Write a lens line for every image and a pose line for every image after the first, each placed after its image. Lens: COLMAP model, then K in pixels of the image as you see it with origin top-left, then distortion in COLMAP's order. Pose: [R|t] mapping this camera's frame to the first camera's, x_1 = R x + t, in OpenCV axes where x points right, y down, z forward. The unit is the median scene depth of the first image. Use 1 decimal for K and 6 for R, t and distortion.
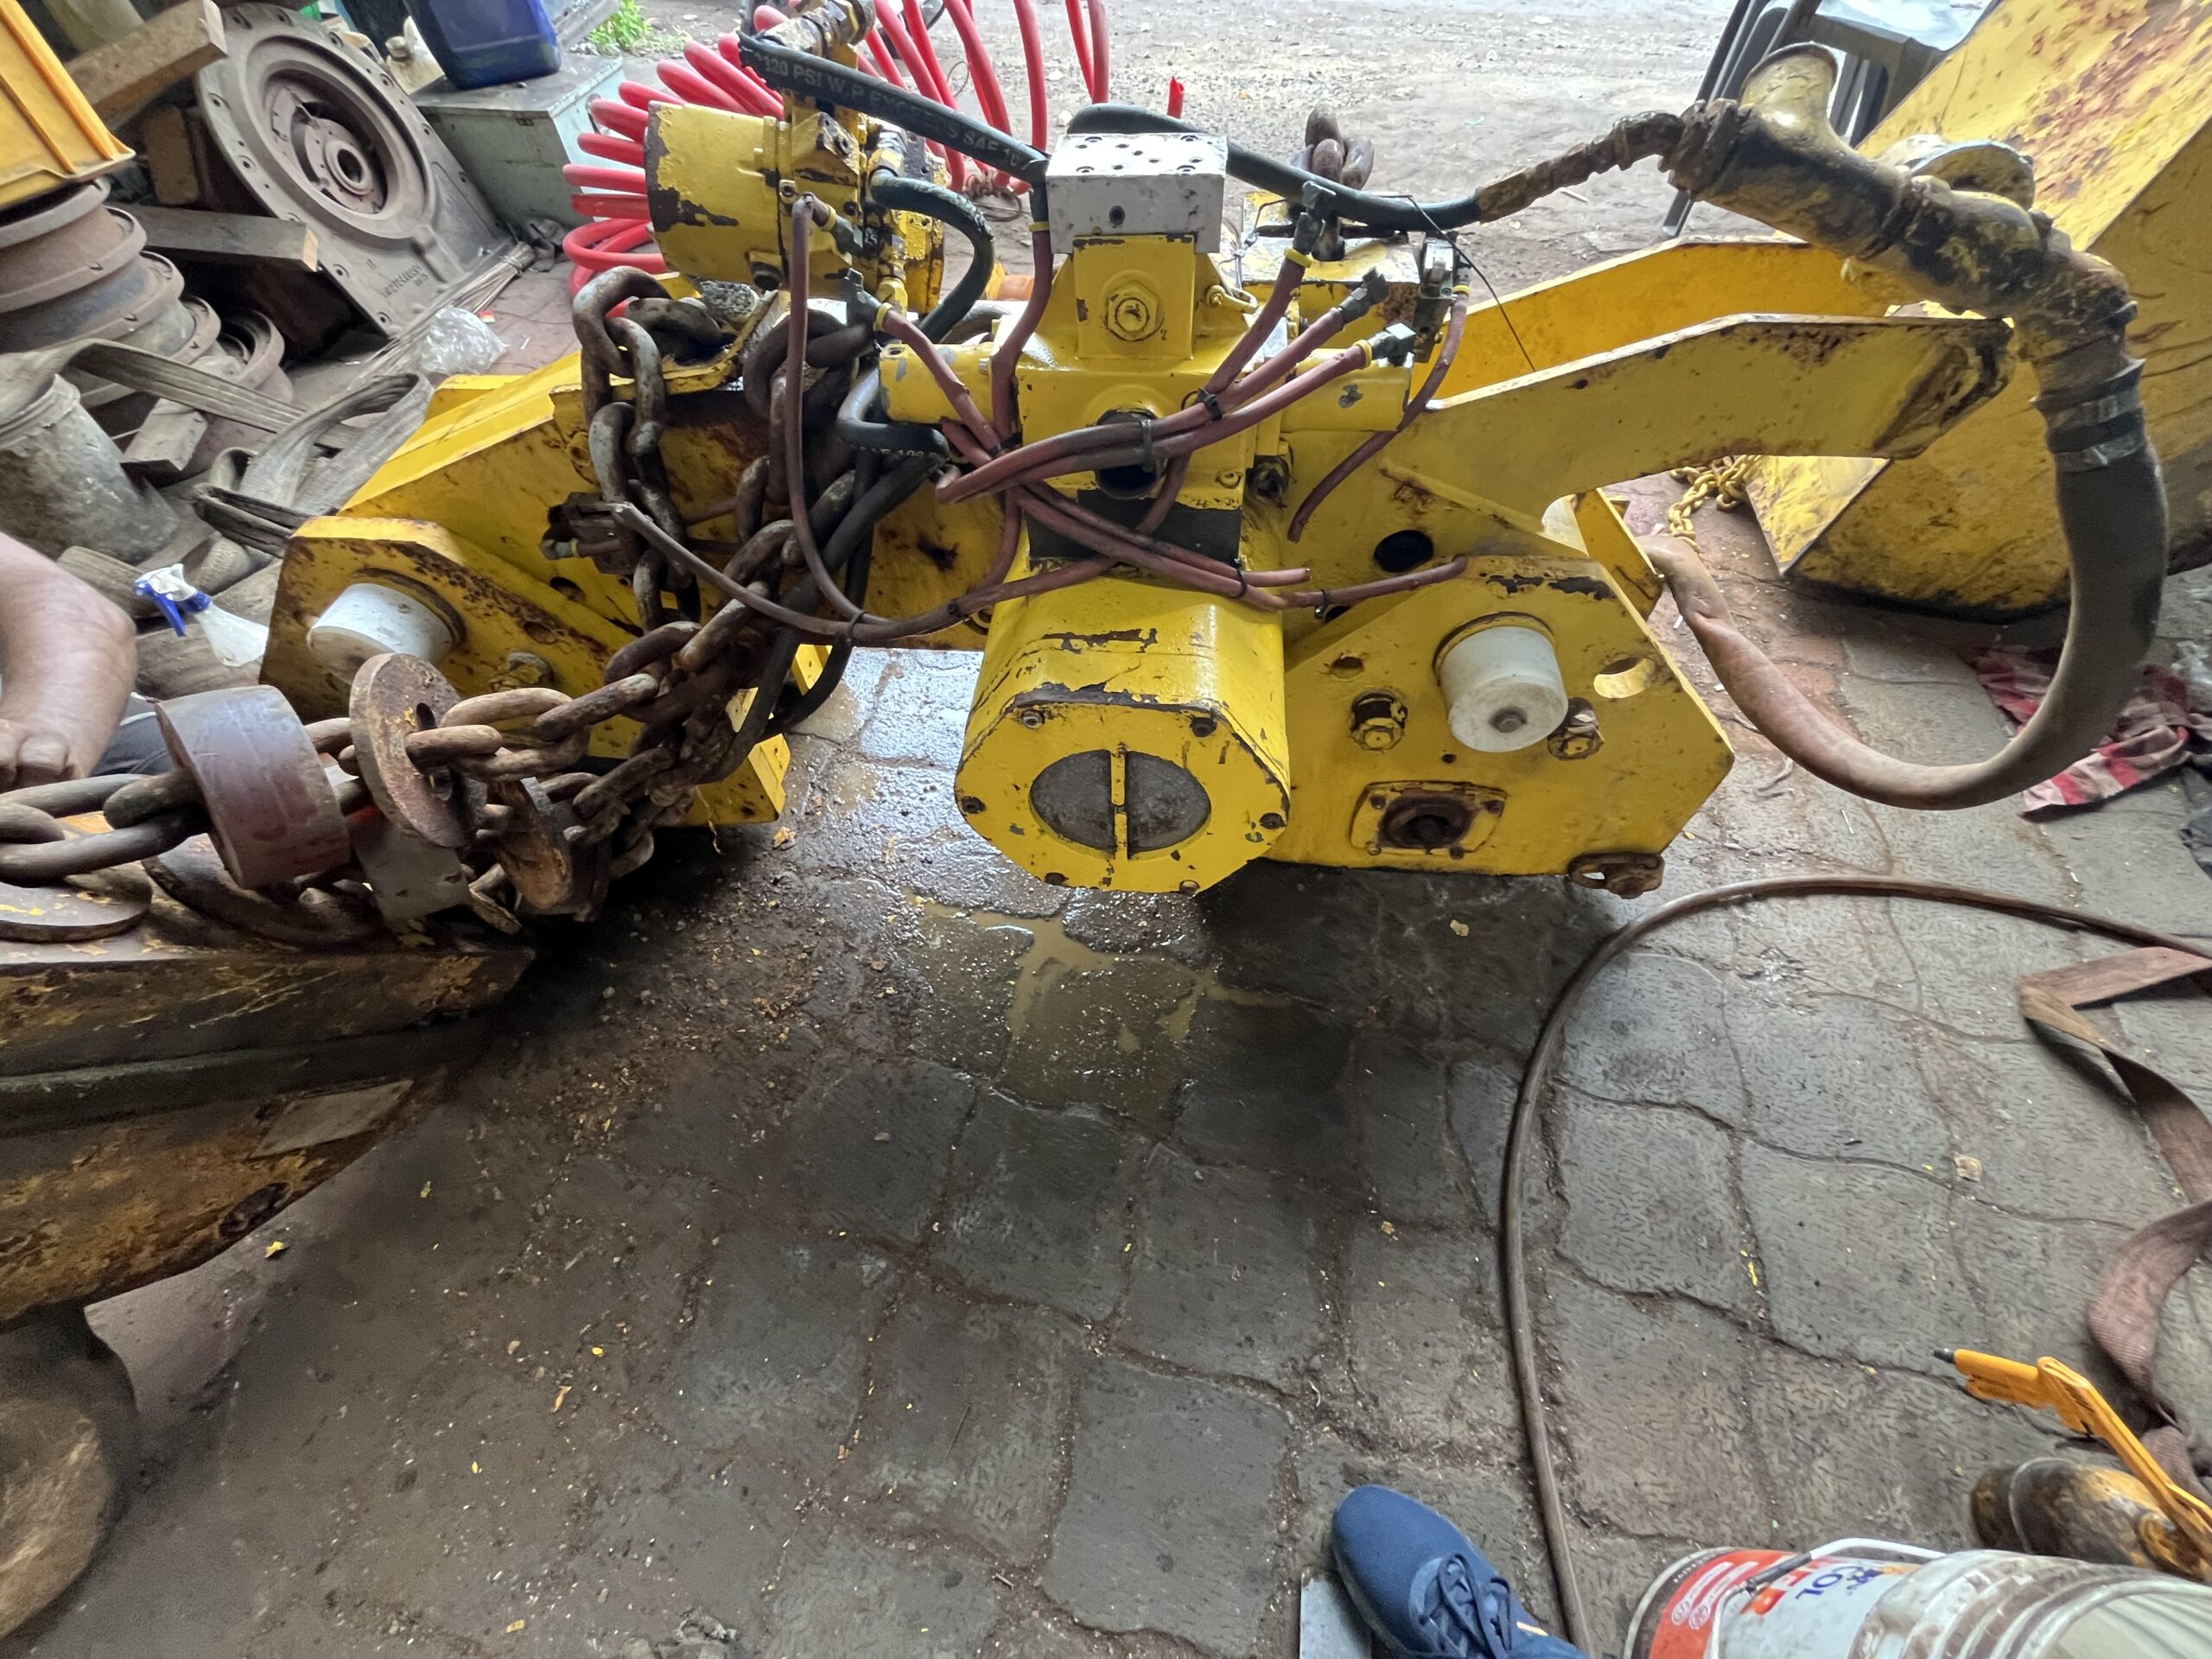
lens RADIAL K [[898.2, 0, 1099.1], [0, 898.2, 835.0], [0, 0, 1]] dist [-0.001170, -0.000376]
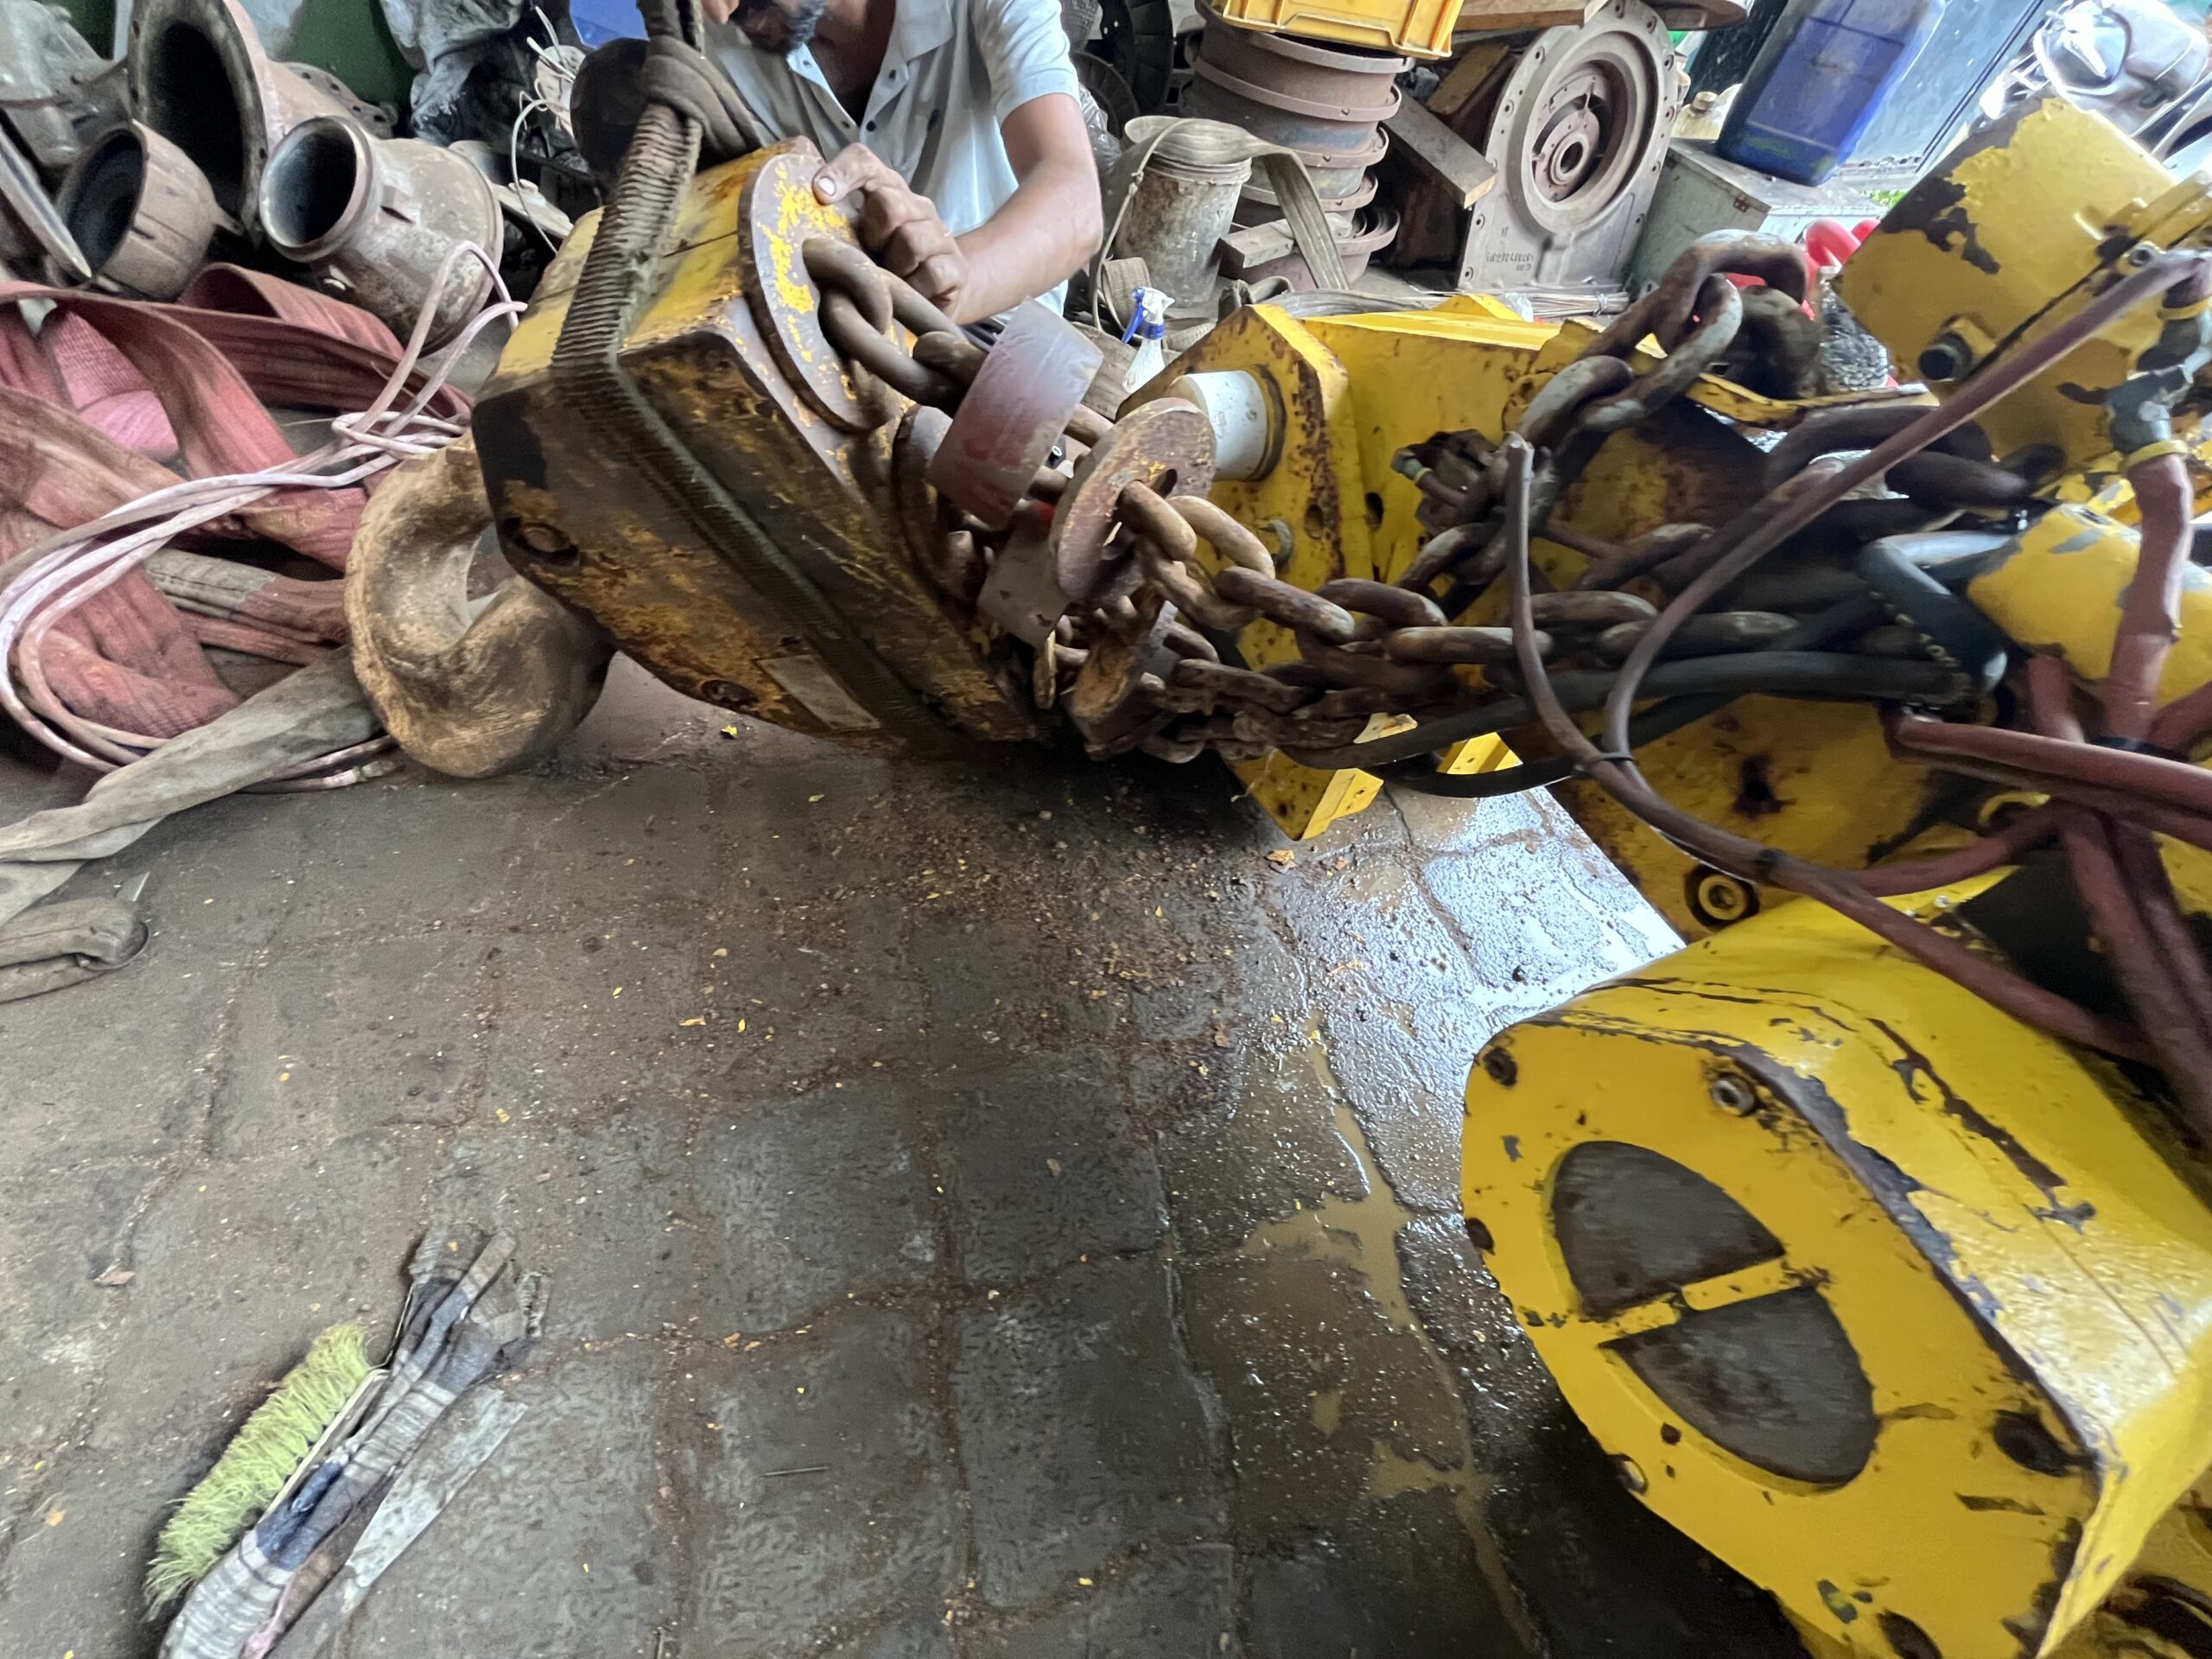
lens RADIAL K [[893.0, 0, 1097.4], [0, 893.0, 831.3], [0, 0, 1]] dist [-0.000923, -0.000401]
pose [[0.479091, 0.751405, -0.453721, -0.088490], [-0.790361, 0.594144, 0.149404, -0.000764], [0.381839, 0.287025, 0.878531, 0.225033]]
